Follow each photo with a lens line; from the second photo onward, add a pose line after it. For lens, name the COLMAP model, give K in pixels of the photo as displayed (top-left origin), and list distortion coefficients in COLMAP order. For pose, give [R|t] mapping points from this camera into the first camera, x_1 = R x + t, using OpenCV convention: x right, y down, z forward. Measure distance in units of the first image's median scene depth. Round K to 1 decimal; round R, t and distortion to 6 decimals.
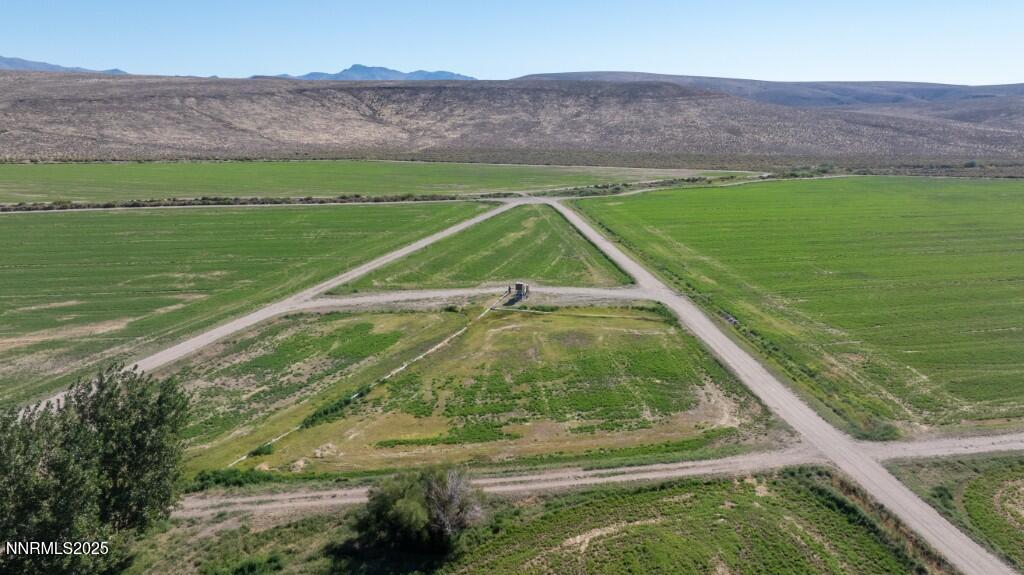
lens RADIAL K [[722.3, 0, 517.2], [0, 722.3, 284.5], [0, 0, 1]] dist [-0.038677, 0.039384]
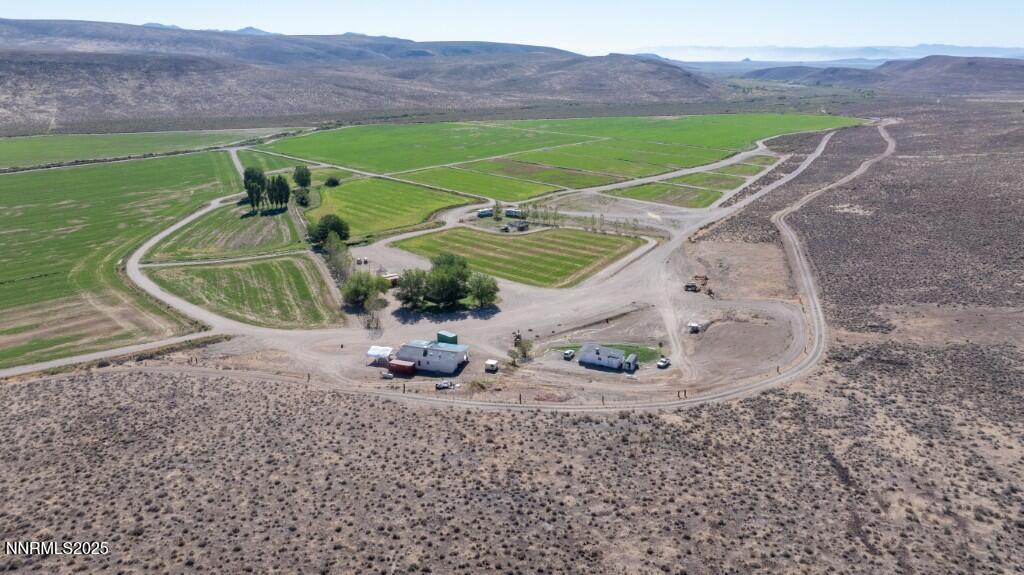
lens RADIAL K [[722.3, 0, 513.5], [0, 722.3, 285.0], [0, 0, 1]] dist [-0.038677, 0.039384]
pose [[0.778541, -0.193292, 0.597086, -0.263641], [0.145687, 0.981063, 0.127634, 0.052319], [-0.610450, -0.012381, 0.791958, -0.487063]]
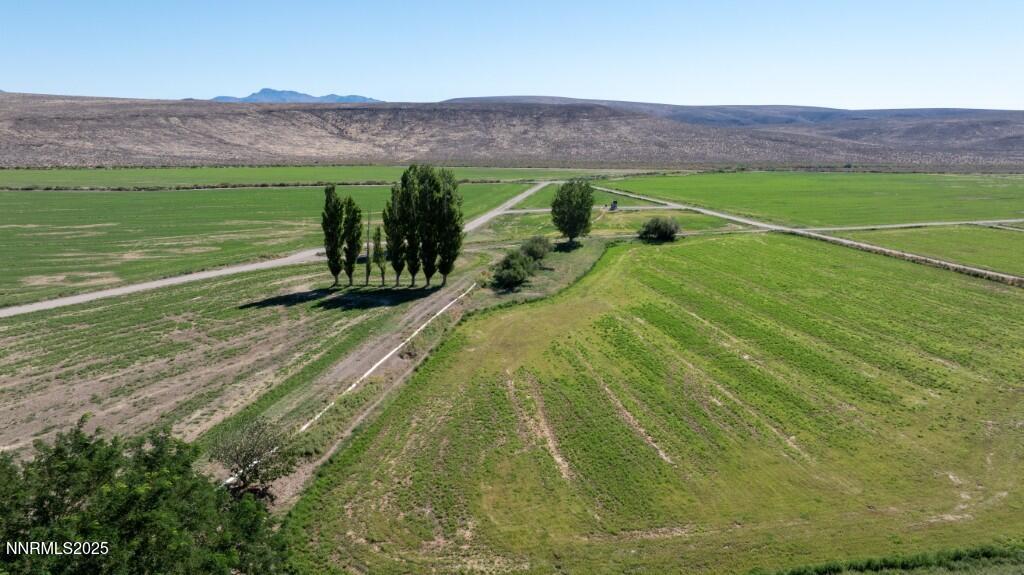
lens RADIAL K [[722.3, 0, 517.4], [0, 722.3, 284.8], [0, 0, 1]] dist [-0.038677, 0.039384]
pose [[0.992661, -0.026634, 0.117959, -0.079507], [0.030323, 0.999102, -0.029594, 0.044369], [-0.117065, 0.032954, 0.992577, -0.140236]]
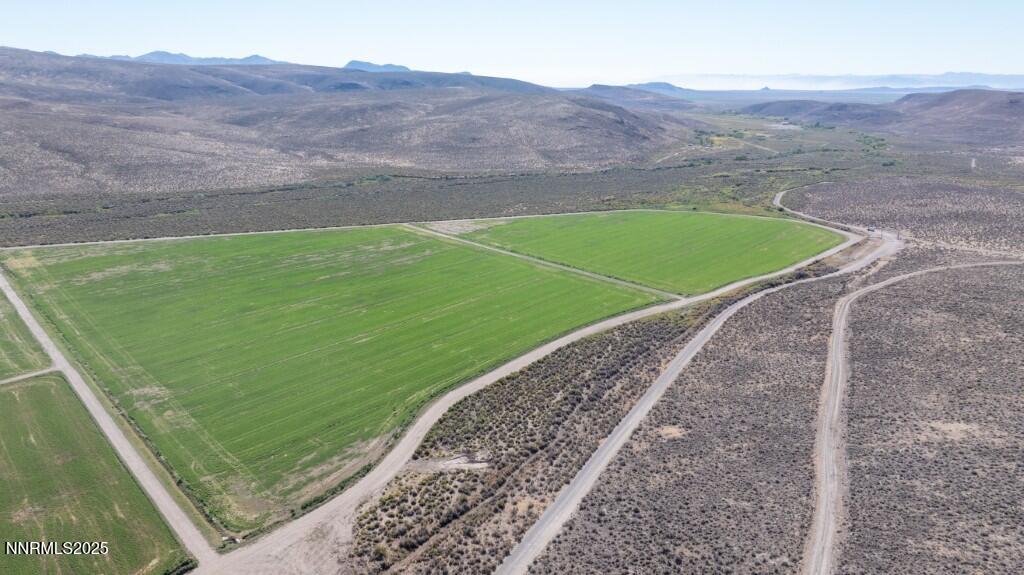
lens RADIAL K [[722.3, 0, 514.4], [0, 722.3, 292.2], [0, 0, 1]] dist [-0.038677, 0.039384]
pose [[0.797451, -0.170534, 0.578783, 0.406544], [0.139224, 0.985350, 0.098503, -0.034499], [-0.587102, 0.002029, 0.809511, -0.220680]]
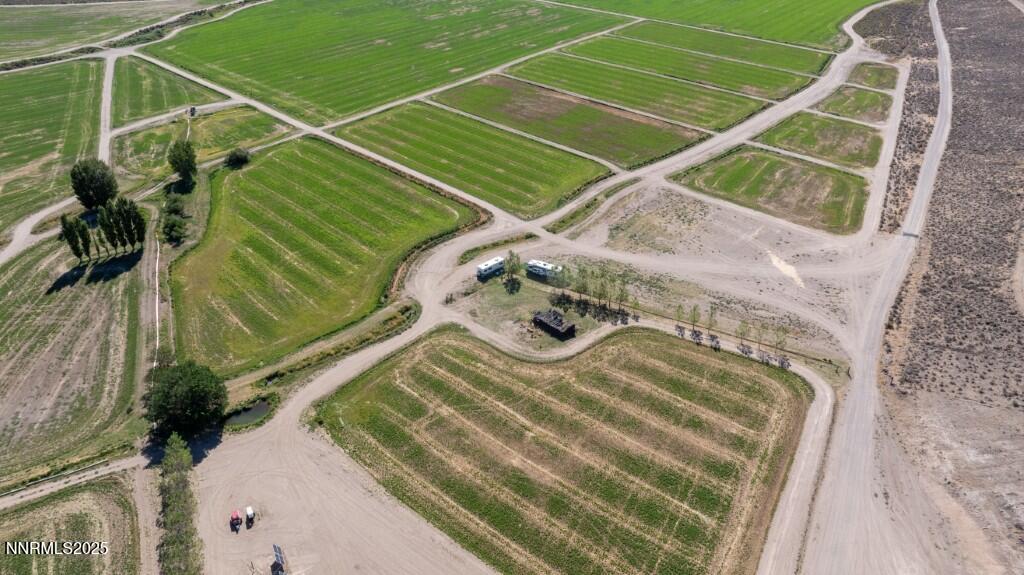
lens RADIAL K [[722.3, 0, 513.2], [0, 722.3, 281.8], [0, 0, 1]] dist [-0.038677, 0.039384]
pose [[0.763046, -0.336242, 0.551998, -0.126692], [0.151758, 0.923359, 0.352671, -0.026152], [-0.628275, -0.185335, 0.755593, -0.305385]]
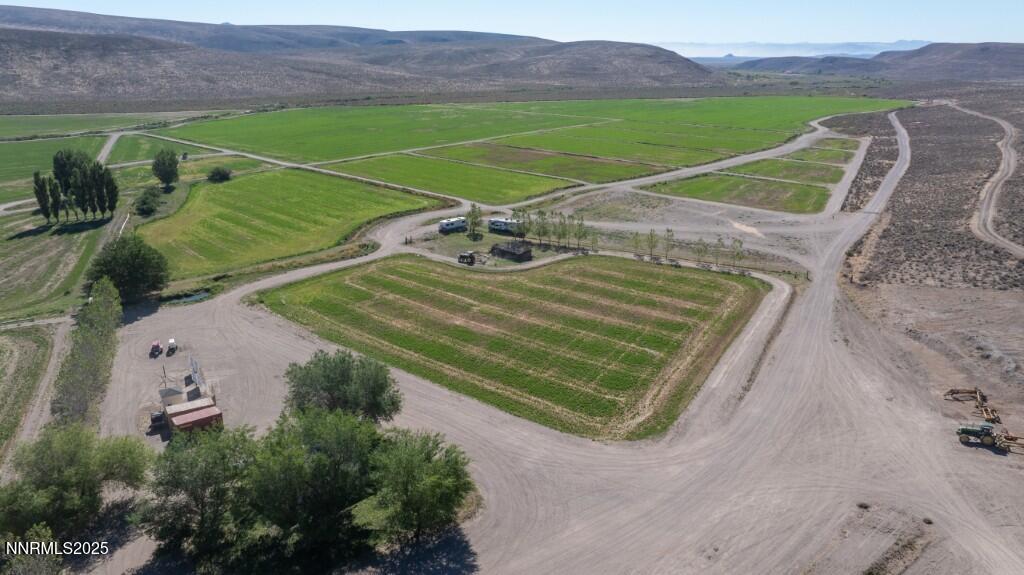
lens RADIAL K [[722.3, 0, 513.8], [0, 722.3, 283.5], [0, 0, 1]] dist [-0.038677, 0.039384]
pose [[0.762935, -0.201197, 0.614370, -0.136640], [0.151635, 0.979519, 0.132476, 0.052578], [-0.628440, -0.007910, 0.777818, -0.321455]]
